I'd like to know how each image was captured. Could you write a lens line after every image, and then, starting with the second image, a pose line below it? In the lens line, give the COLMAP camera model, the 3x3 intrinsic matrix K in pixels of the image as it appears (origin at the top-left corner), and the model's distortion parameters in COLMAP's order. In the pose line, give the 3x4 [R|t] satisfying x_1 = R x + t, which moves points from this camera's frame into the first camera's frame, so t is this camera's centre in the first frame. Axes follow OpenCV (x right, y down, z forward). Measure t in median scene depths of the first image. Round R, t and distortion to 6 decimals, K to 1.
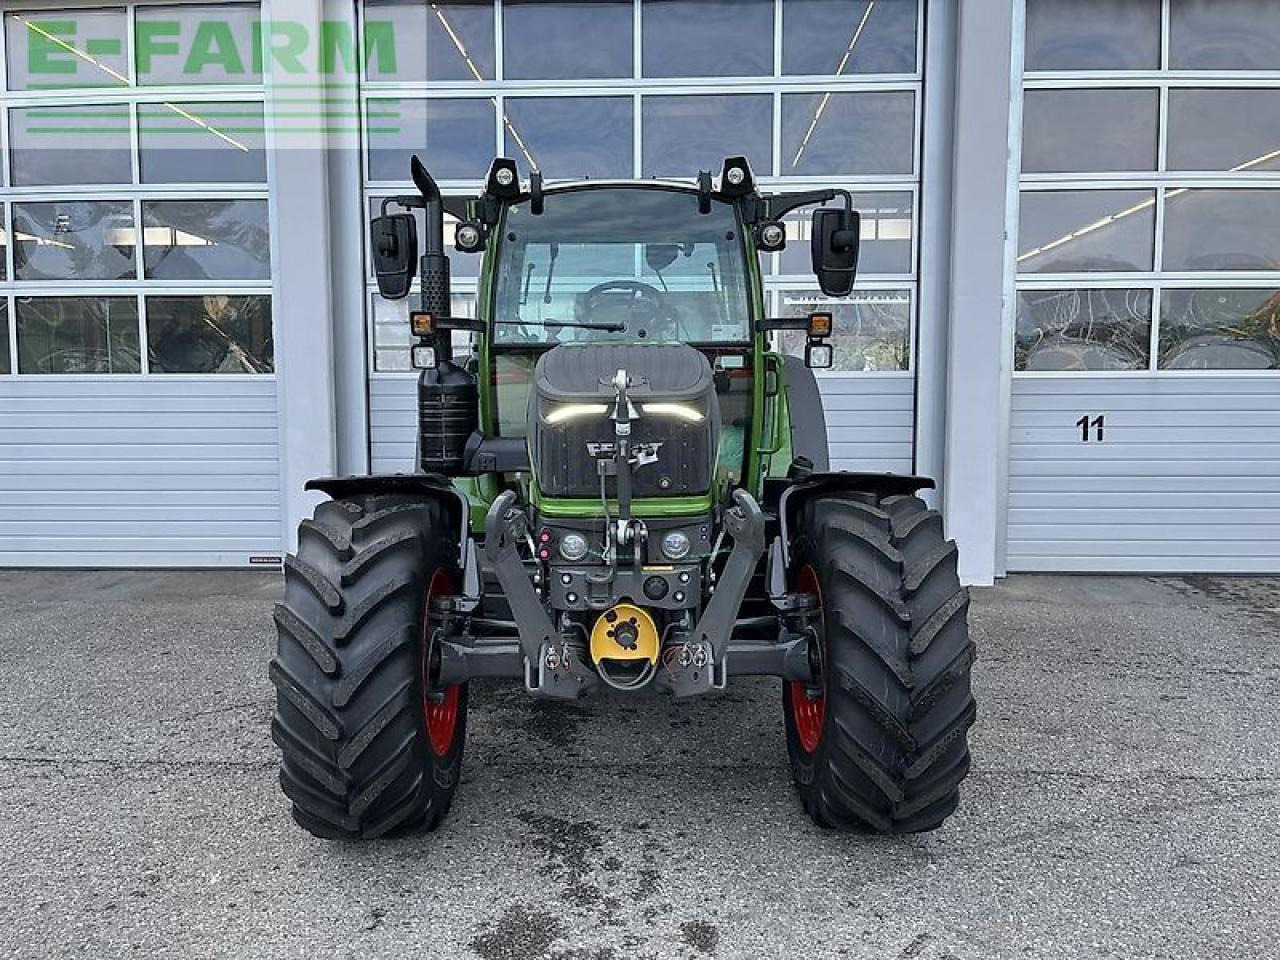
lens RADIAL K [[941.5, 0, 640.0], [0, 941.5, 480.0], [0, 0, 1]] dist [0.050753, -0.061480]
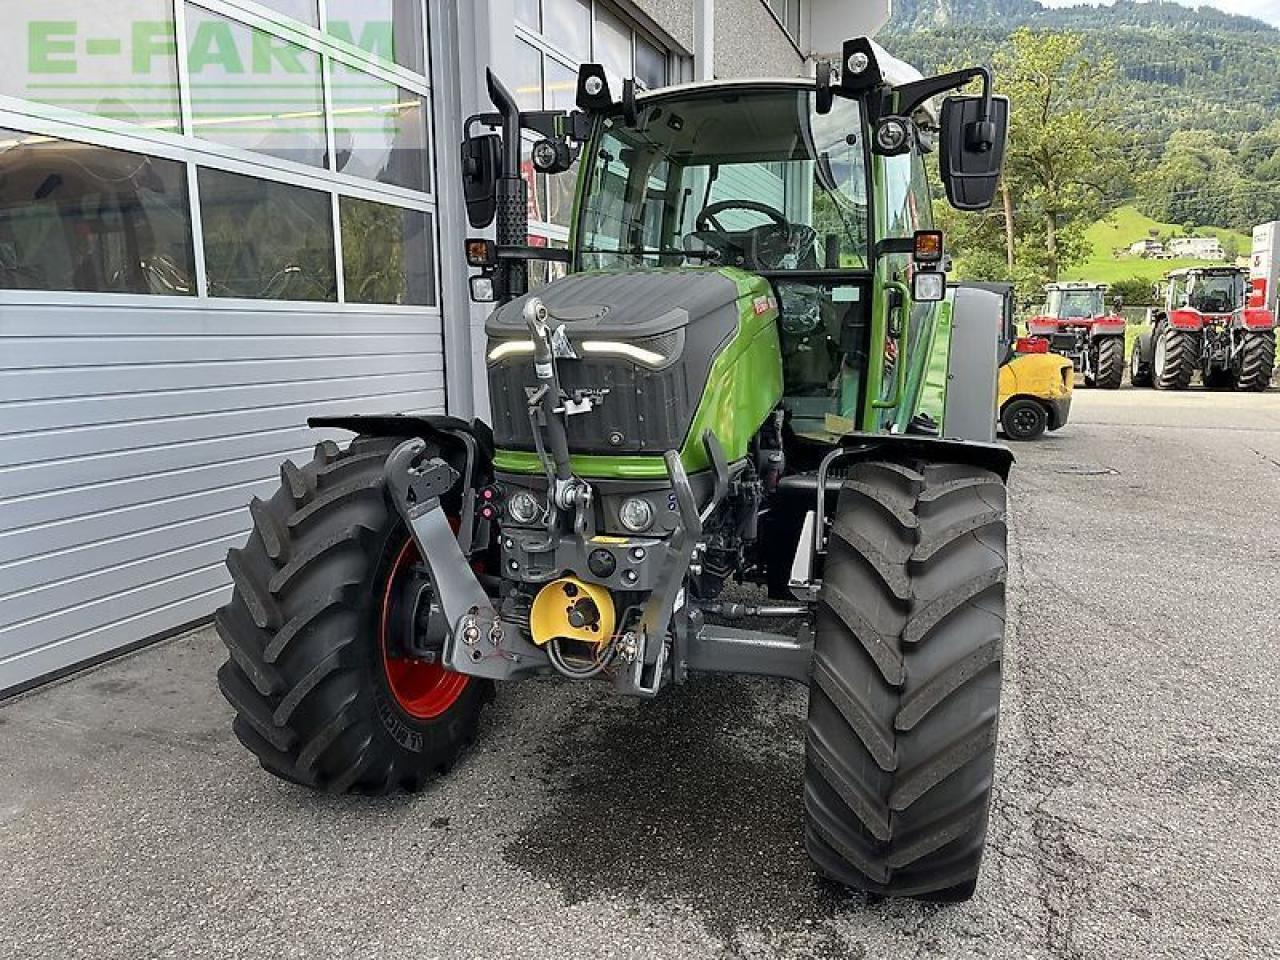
lens RADIAL K [[941.5, 0, 640.0], [0, 941.5, 480.0], [0, 0, 1]] dist [0.050753, -0.061480]
pose [[0.945370, 0.061295, -0.320184, 0.202926], [-0.041917, 0.996867, 0.067071, -0.010655], [0.323292, -0.049986, 0.944978, 0.145707]]
